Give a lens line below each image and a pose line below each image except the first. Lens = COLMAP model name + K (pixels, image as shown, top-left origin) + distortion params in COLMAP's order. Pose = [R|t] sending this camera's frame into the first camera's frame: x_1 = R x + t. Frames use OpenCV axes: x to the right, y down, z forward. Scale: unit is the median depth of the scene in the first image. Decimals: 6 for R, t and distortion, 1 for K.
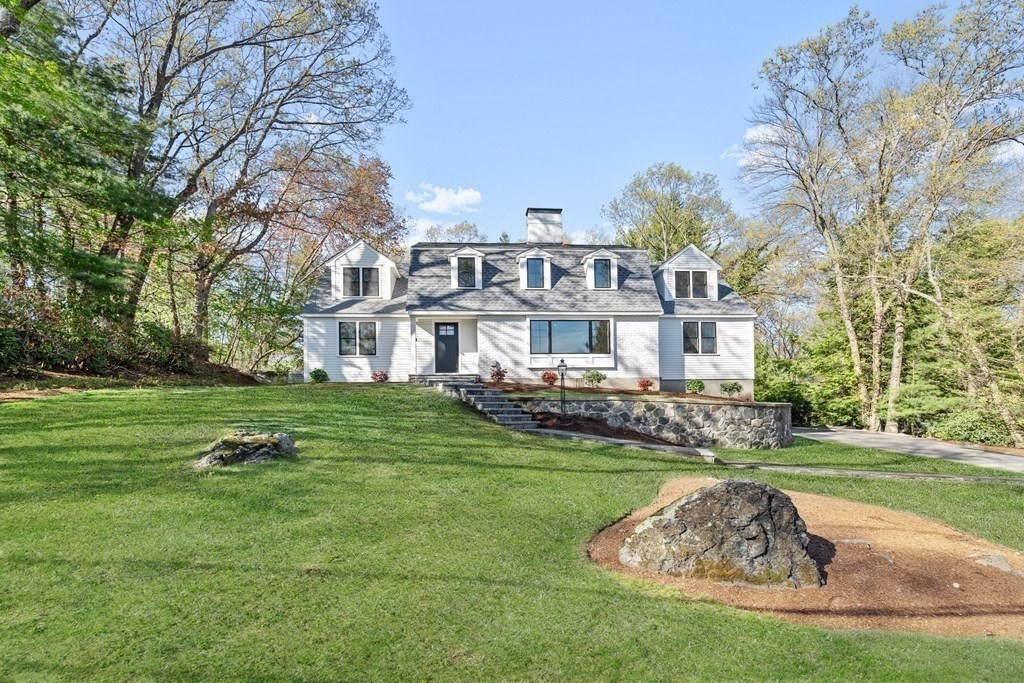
lens RADIAL K [[482.3, 0, 517.6], [0, 482.3, 342.0], [0, 0, 1]] dist [0.002313, 0.001255]
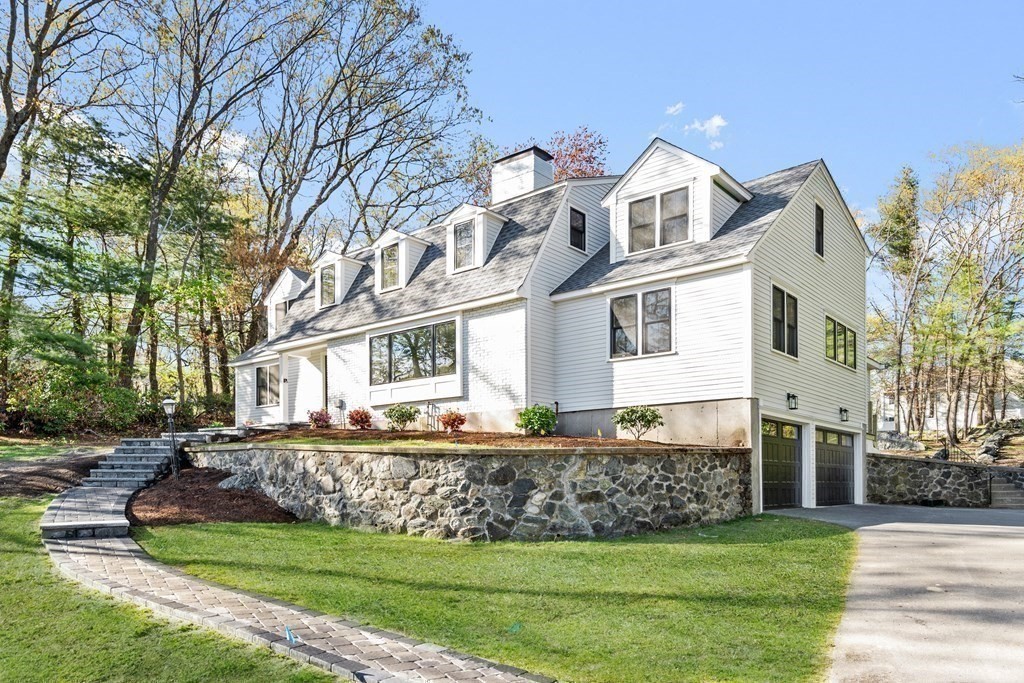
lens RADIAL K [[733.3, 0, 512.0], [0, 733.3, 341.5], [0, 0, 1]] dist [0.000940, 0.000013]
pose [[0.705674, -0.122129, -0.697932, 0.878883], [0.086497, 0.992514, -0.086221, 0.068941], [0.703237, 0.000475, 0.710955, 0.391626]]
